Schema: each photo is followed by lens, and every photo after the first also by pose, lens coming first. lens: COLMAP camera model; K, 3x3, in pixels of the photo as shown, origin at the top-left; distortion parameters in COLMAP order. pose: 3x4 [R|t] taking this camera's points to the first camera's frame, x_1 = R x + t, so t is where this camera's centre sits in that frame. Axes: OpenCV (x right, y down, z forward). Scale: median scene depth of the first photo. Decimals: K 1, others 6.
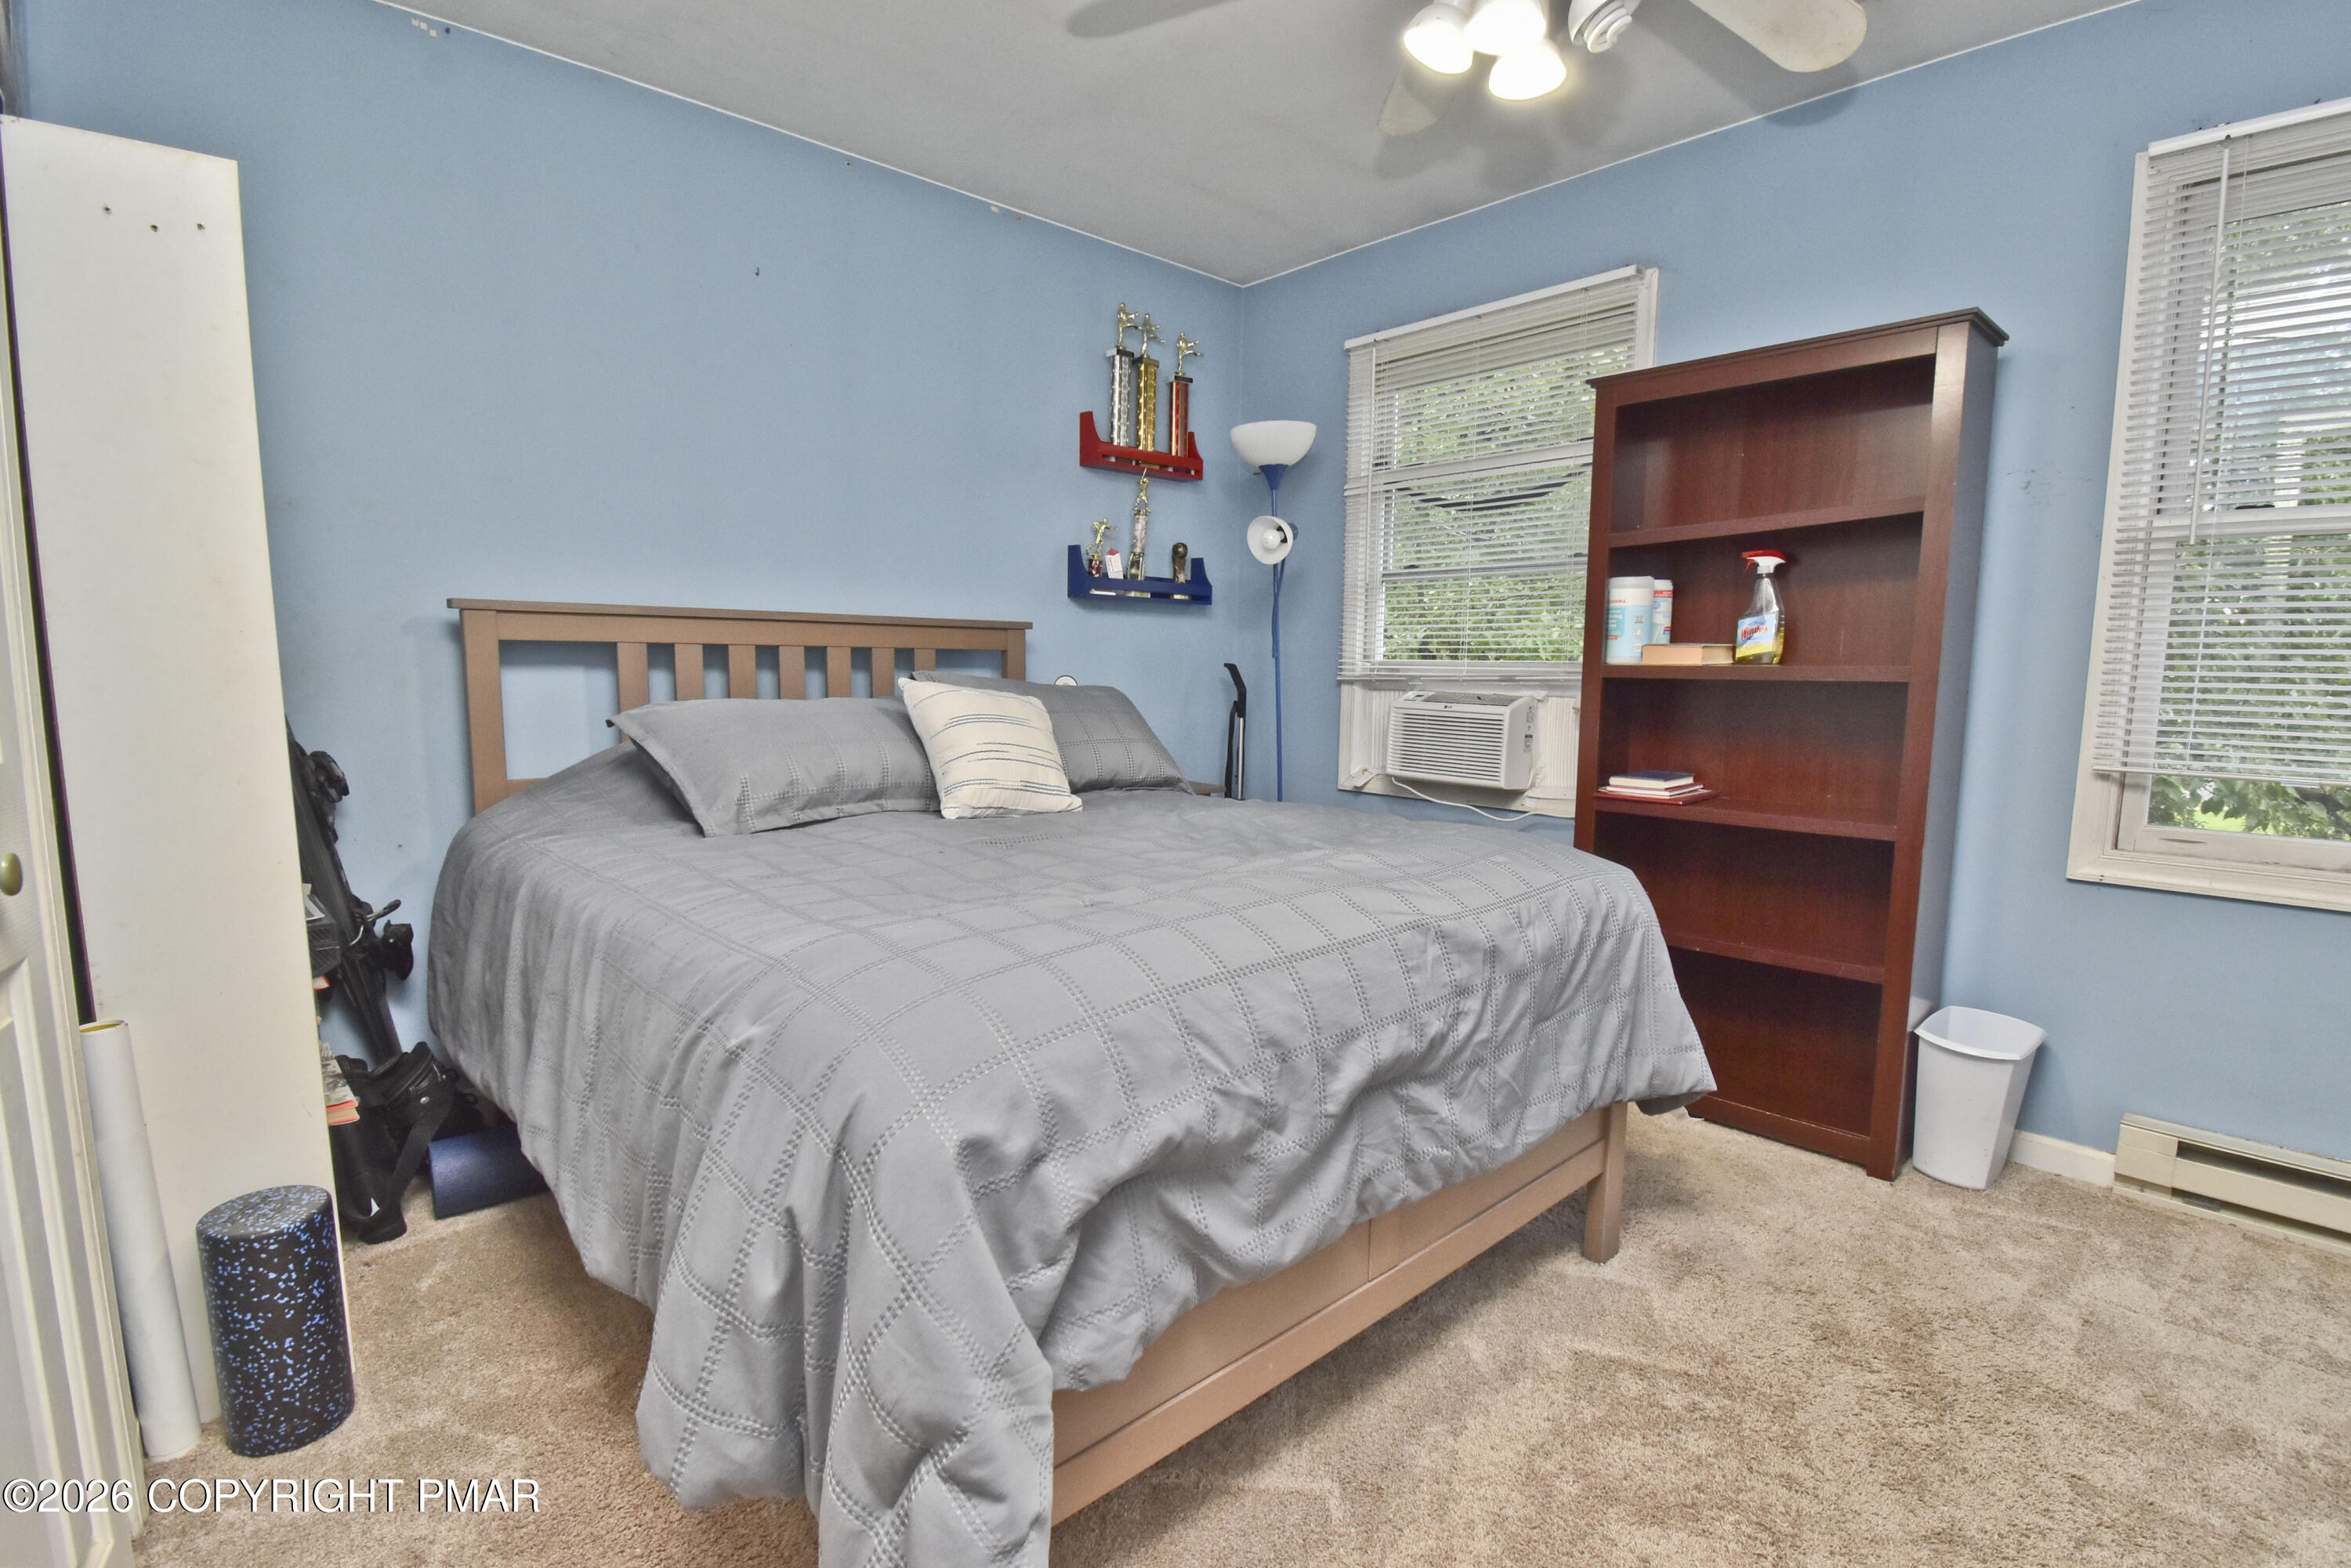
lens RADIAL K [[1082.2, 0, 1175.5], [0, 1082.2, 784.0], [0, 0, 1]] dist [0.000300, 0.000110]
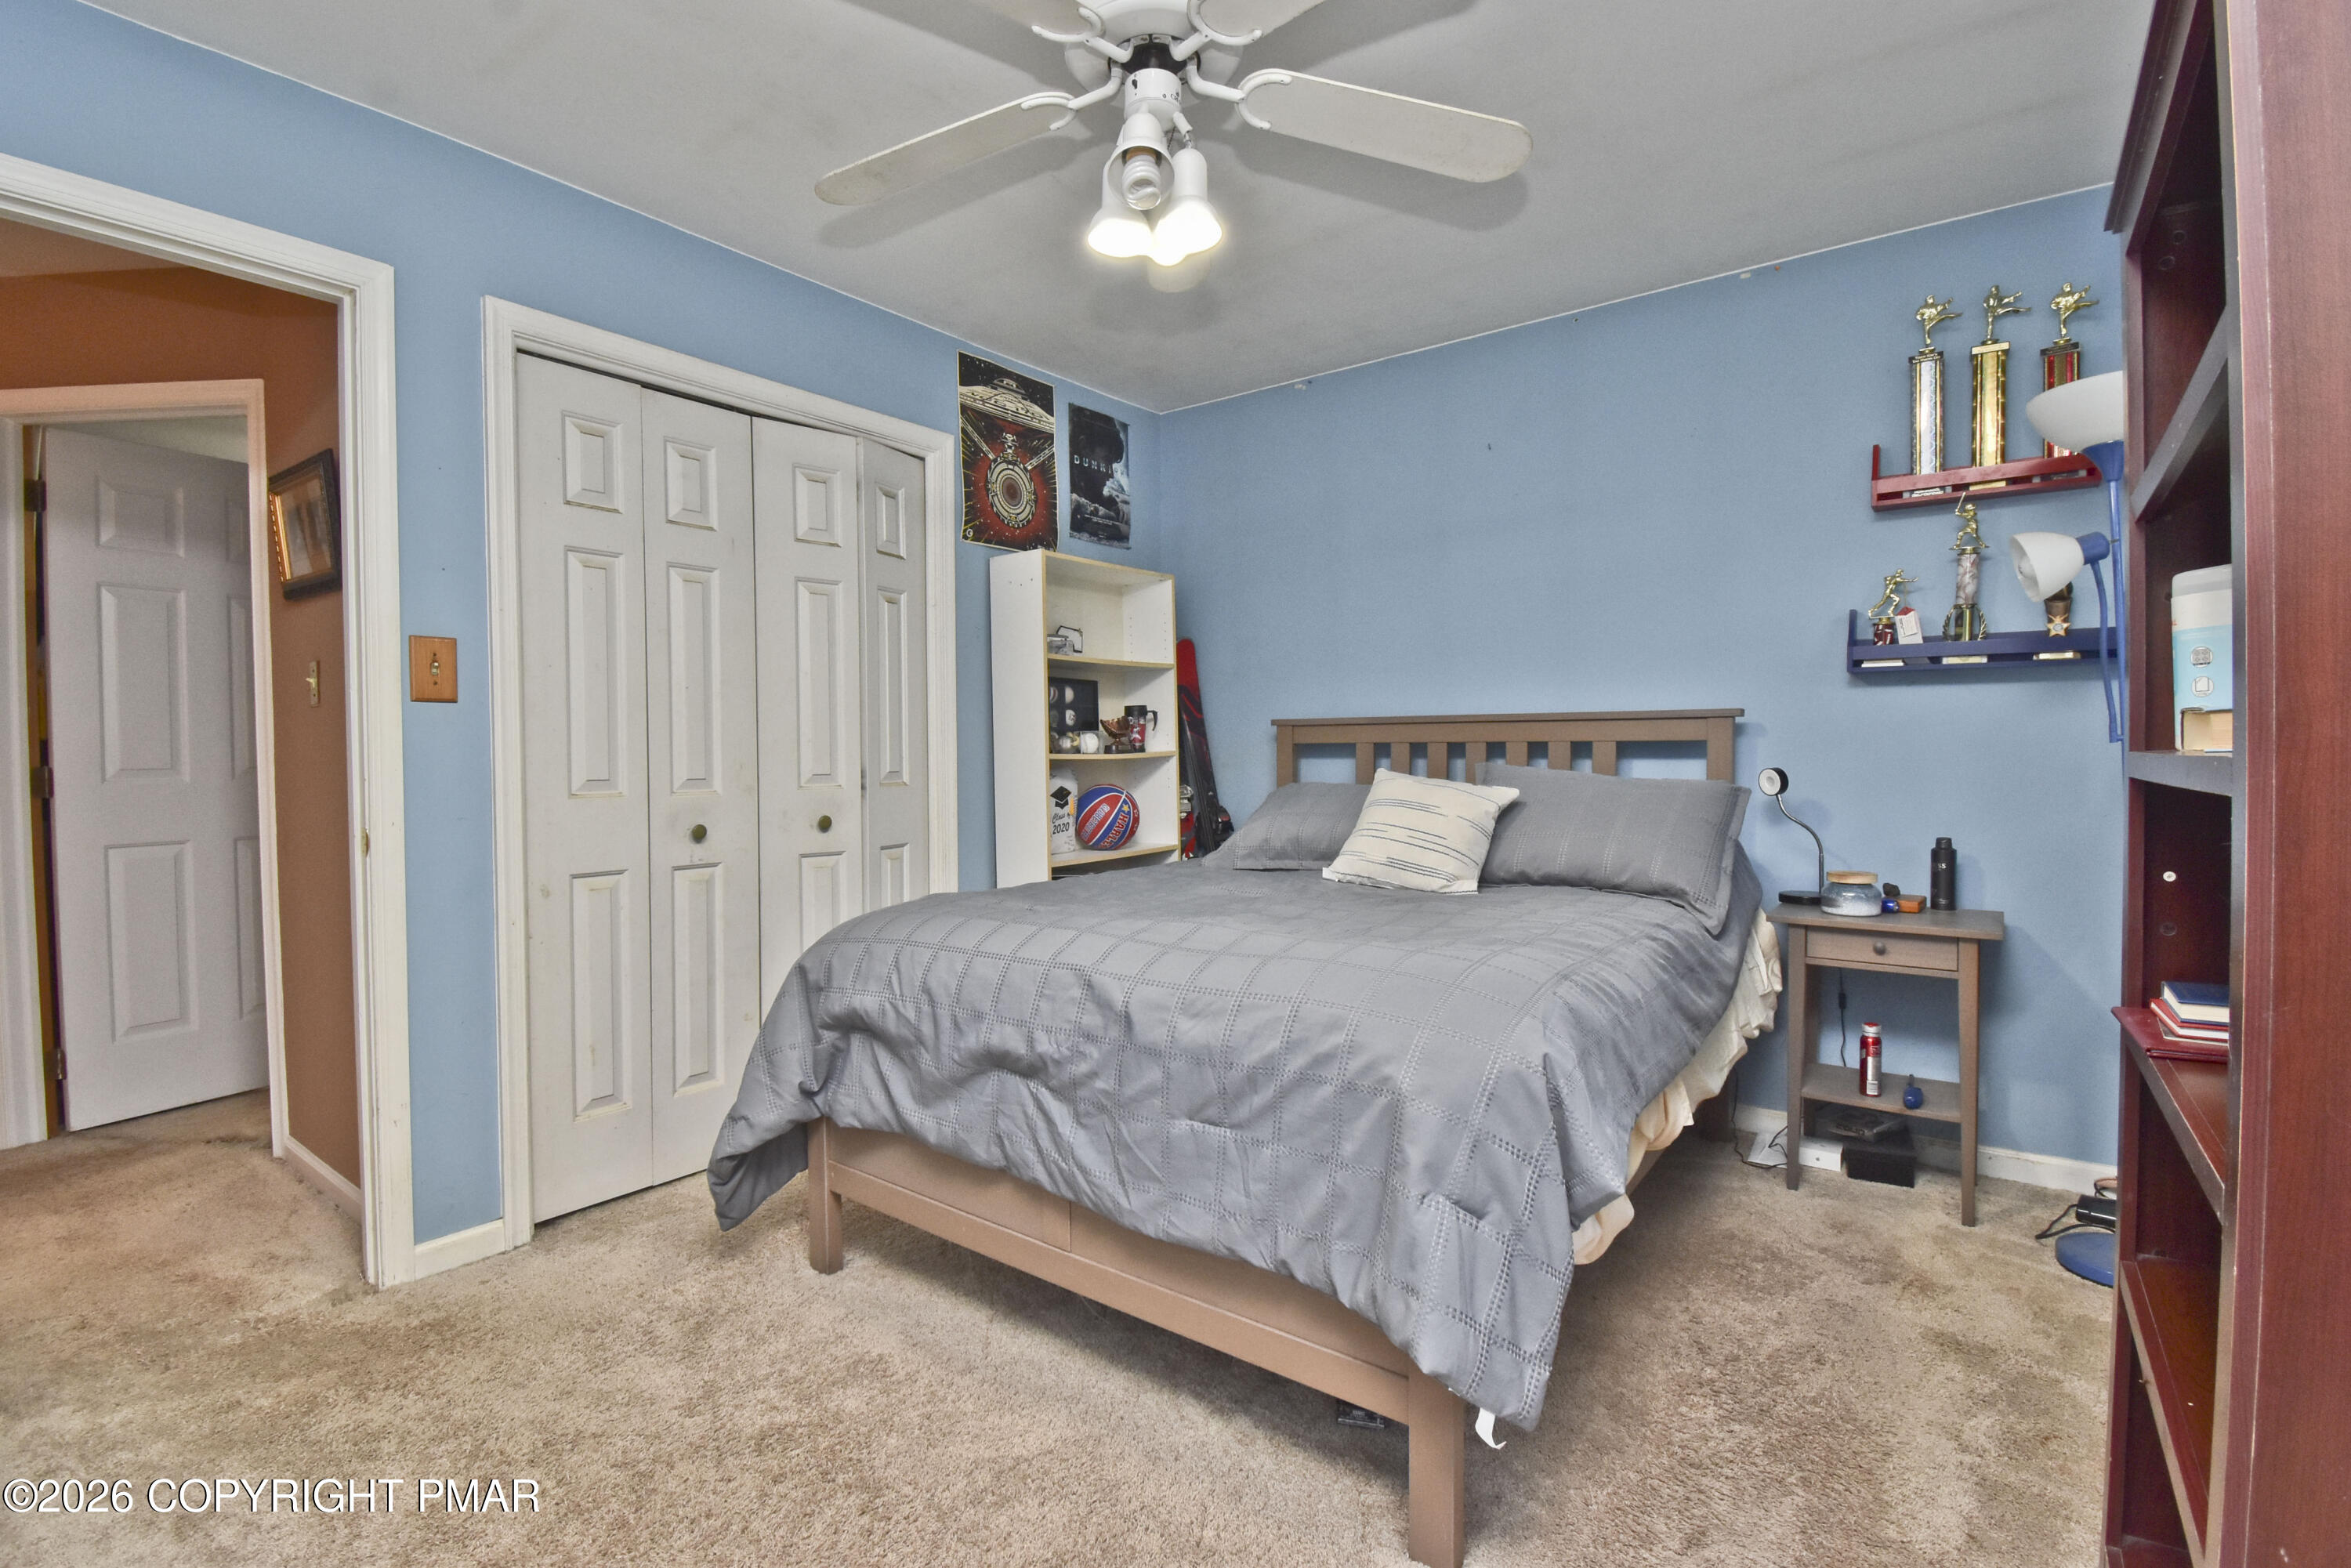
lens RADIAL K [[1062.5, 0, 1177.8], [0, 1062.5, 753.8], [0, 0, 1]] dist [0.000694, -0.000030]
pose [[0.187616, -0.004934, -0.982230, 0.866892], [-0.103547, 0.994316, -0.024773, -0.057452], [0.976769, 0.106355, 0.186039, 0.520817]]
